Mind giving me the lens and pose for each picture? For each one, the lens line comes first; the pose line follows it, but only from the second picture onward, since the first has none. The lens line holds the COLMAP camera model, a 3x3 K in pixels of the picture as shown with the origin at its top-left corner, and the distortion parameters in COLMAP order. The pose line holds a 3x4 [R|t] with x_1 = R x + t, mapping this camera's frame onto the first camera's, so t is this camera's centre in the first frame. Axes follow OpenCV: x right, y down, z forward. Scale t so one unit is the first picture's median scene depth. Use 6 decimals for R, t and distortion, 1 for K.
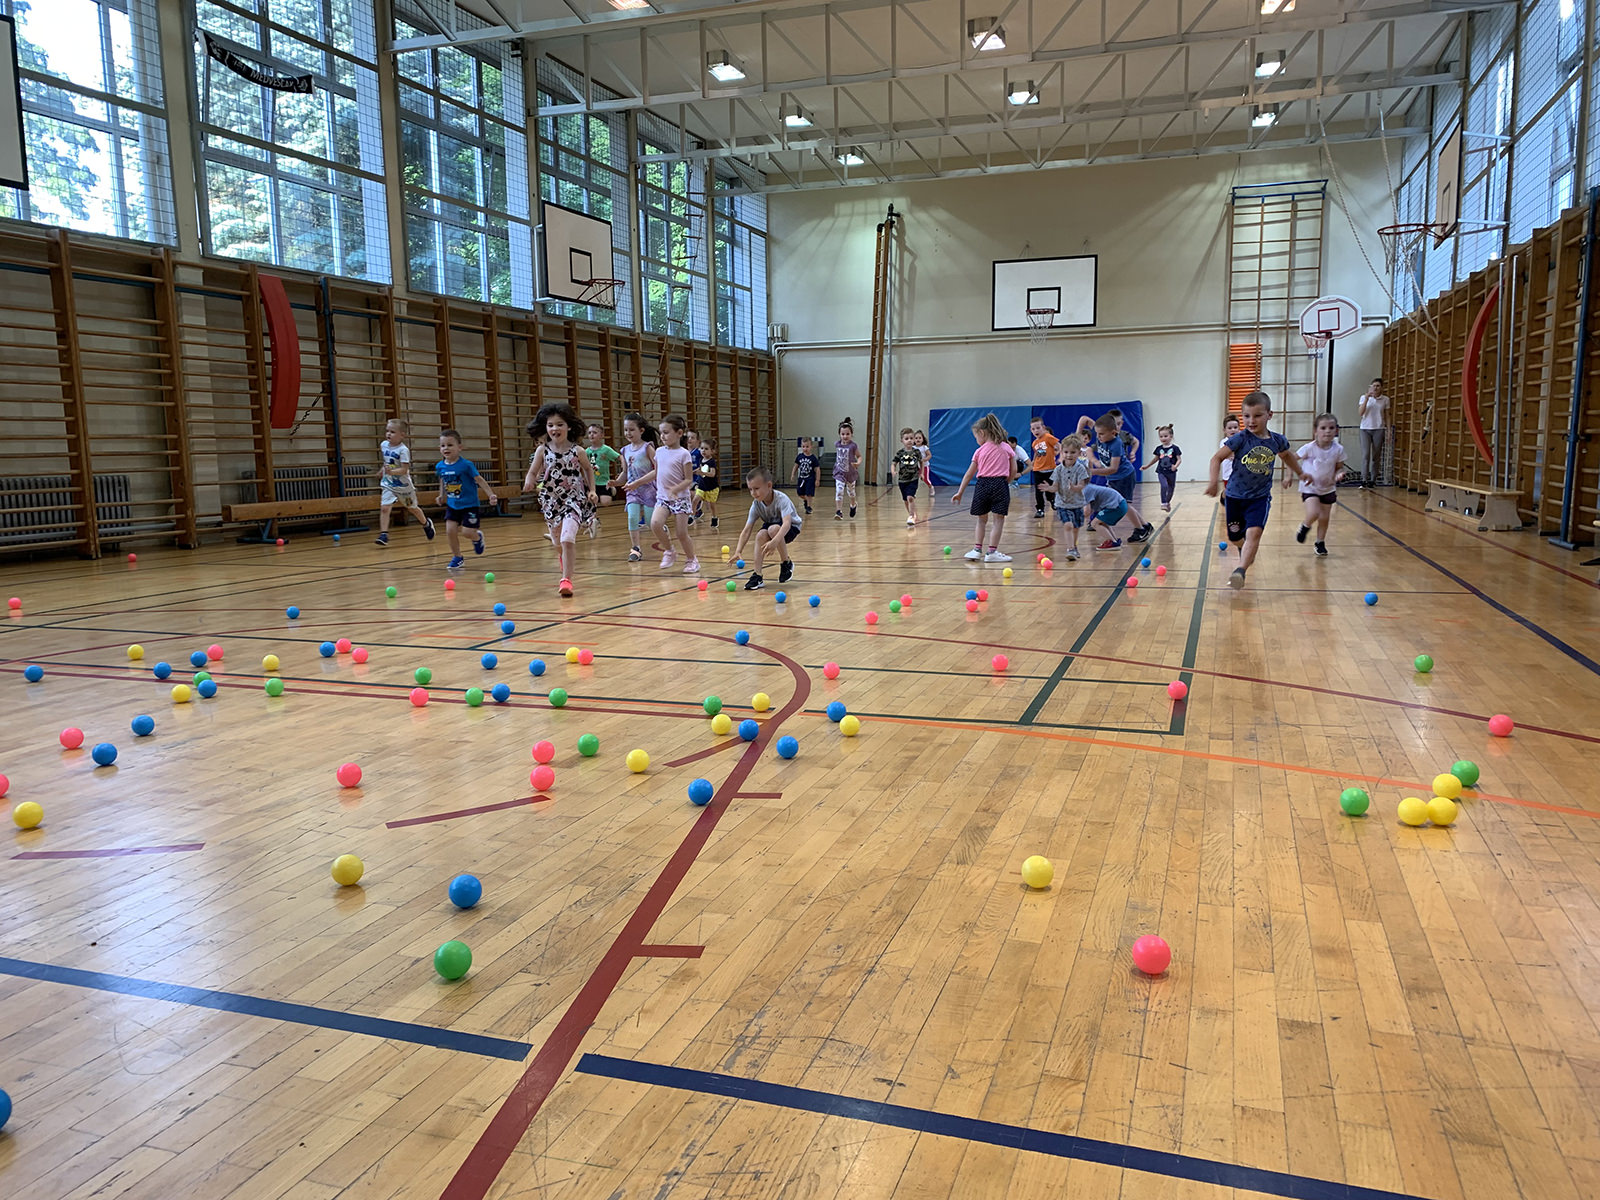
lens RADIAL K [[1222.6, 0, 800.0], [0, 1222.6, 600.0], [0, 0, 1]] dist [0.036607, -0.028334]
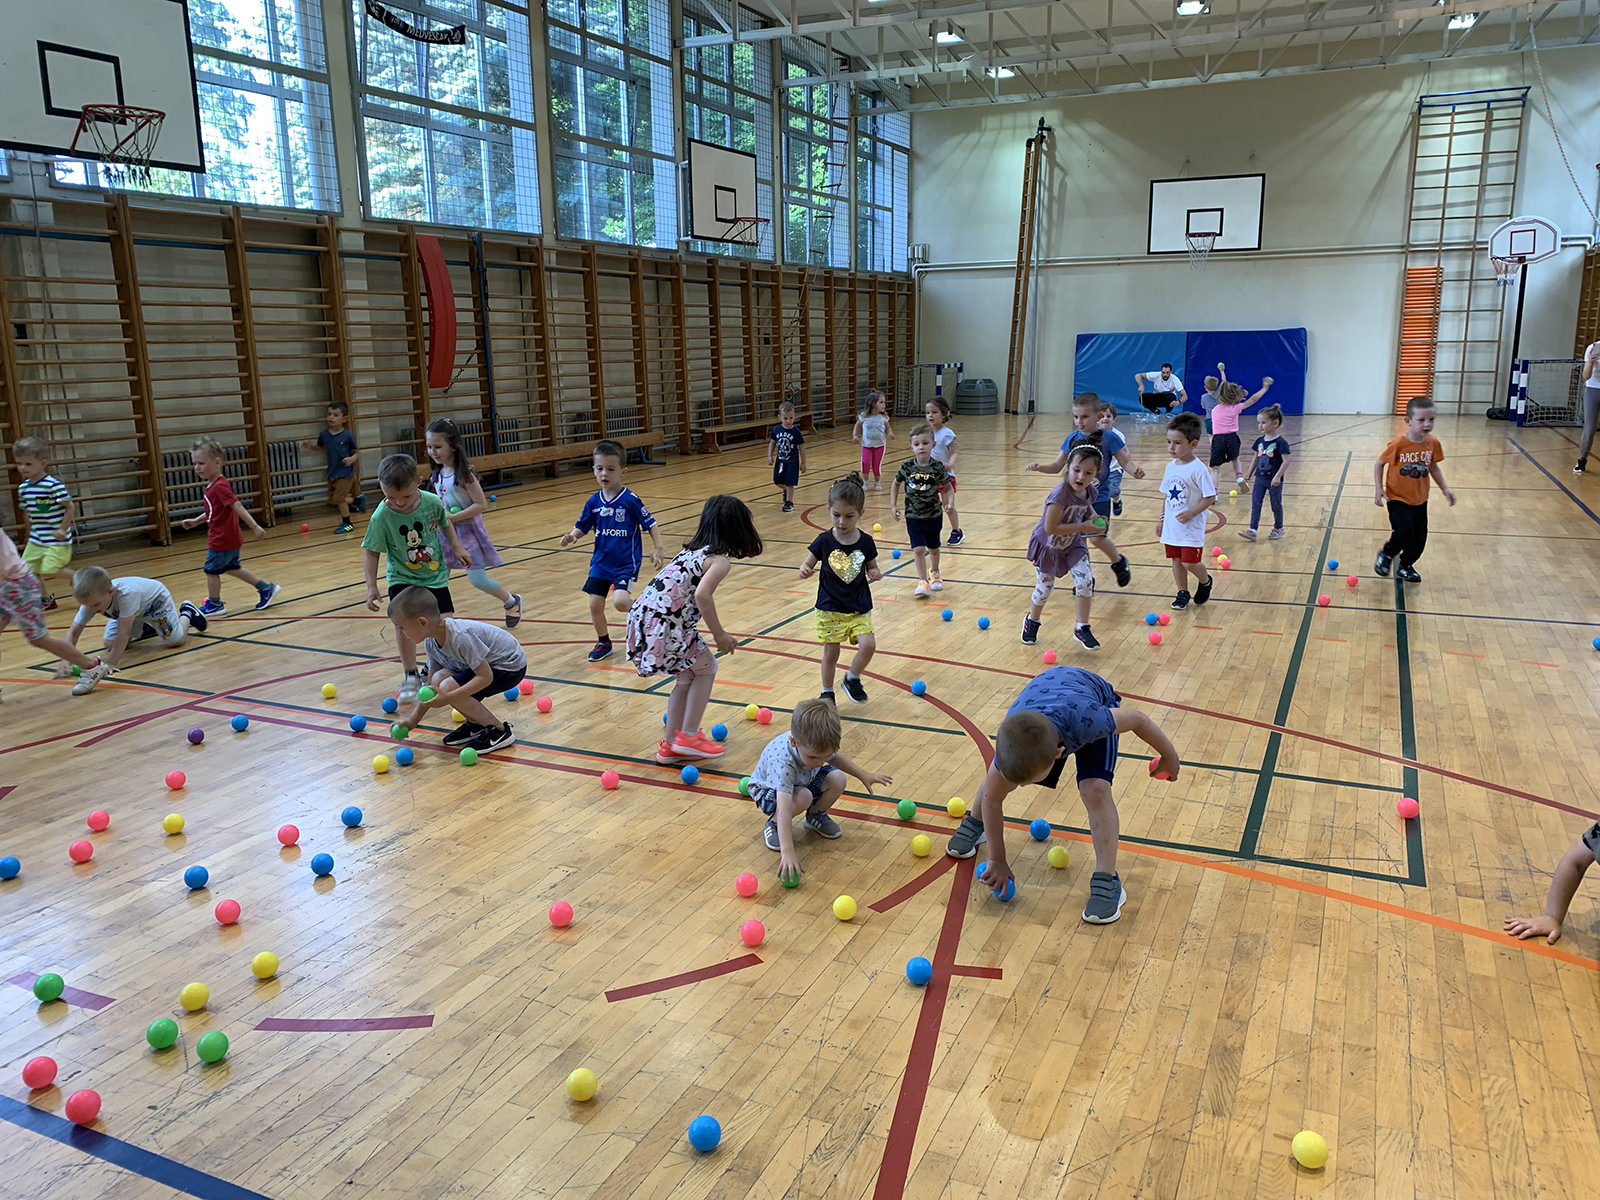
lens RADIAL K [[1222.6, 0, 800.0], [0, 1222.6, 600.0], [0, 0, 1]] dist [0.036607, -0.028334]
pose [[0.994699, 0.022354, -0.100371, -0.013803], [-0.014553, 0.996864, 0.077789, -0.033877], [0.101795, -0.075916, 0.991904, 0.008761]]
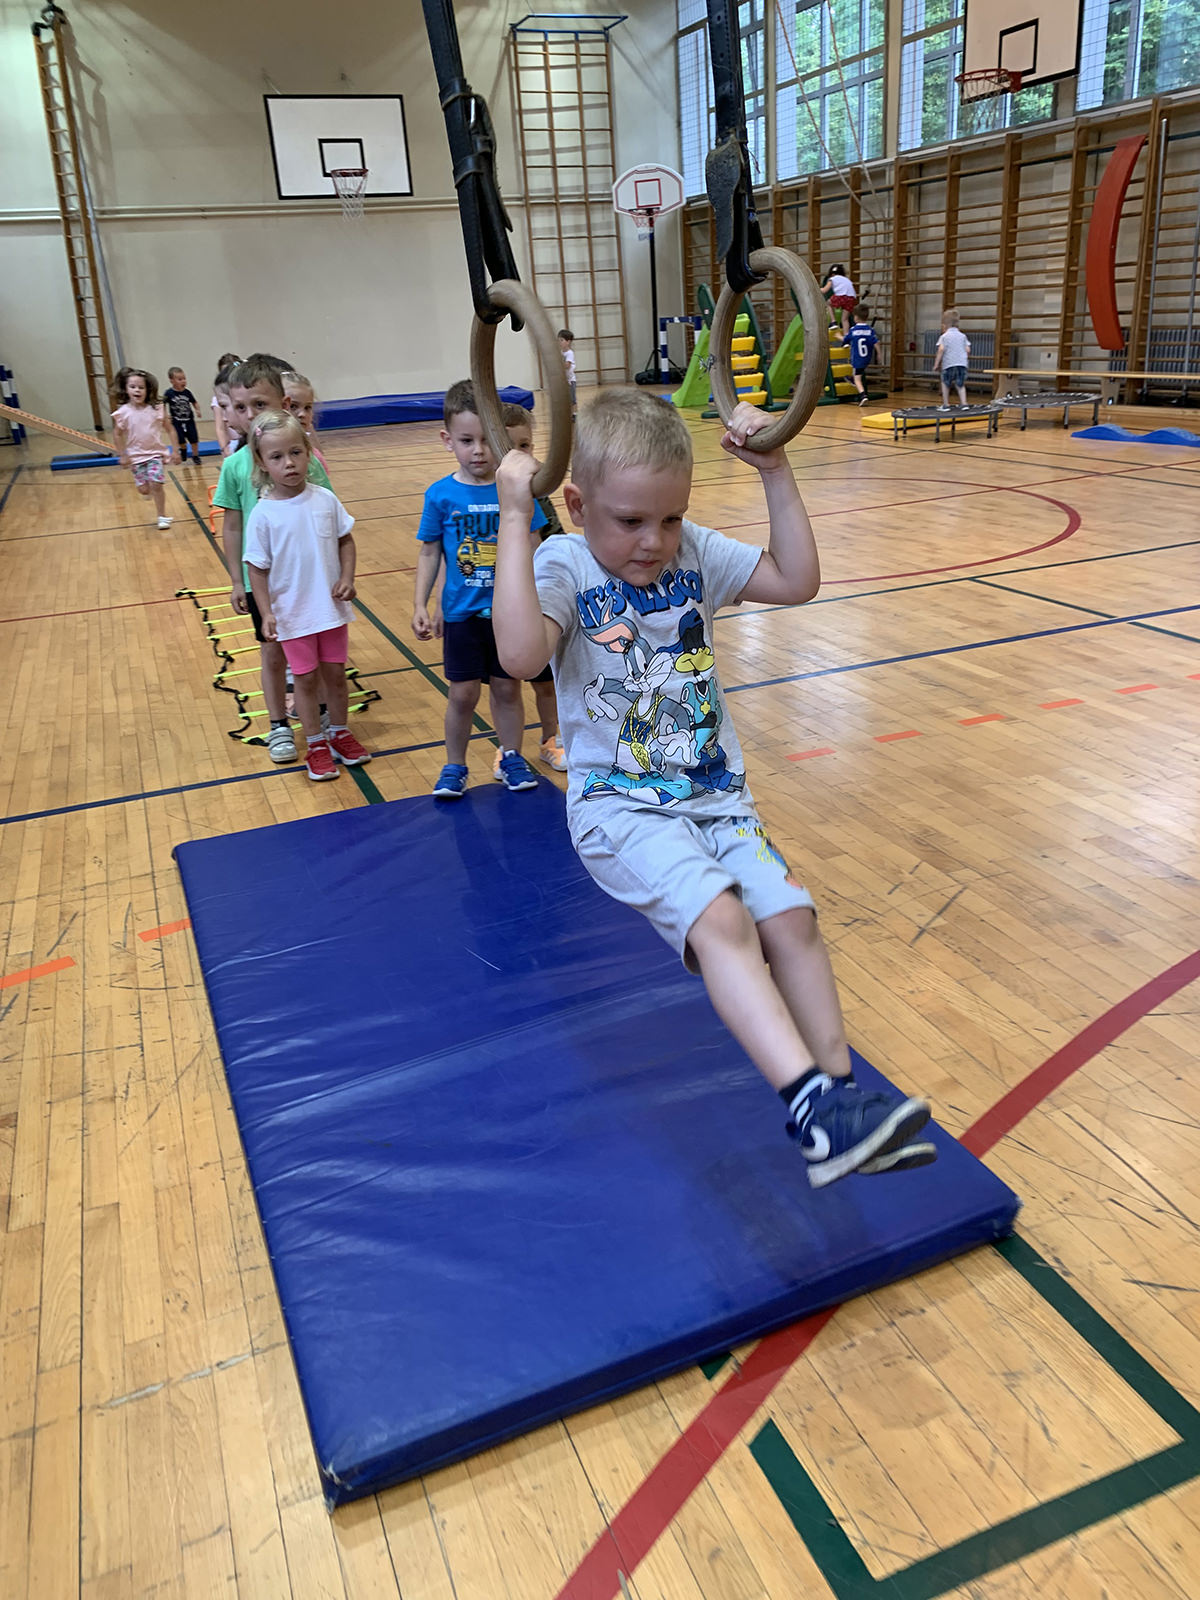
lens RADIAL K [[1222.6, 0, 600.0], [0, 1222.6, 800.0], [0, 0, 1]] dist [0.036607, -0.028334]
pose [[0.757115, -0.275230, 0.592474, -0.356362], [0.133790, 0.953022, 0.271753, -0.073164], [-0.639435, -0.126481, 0.758370, 0.387990]]
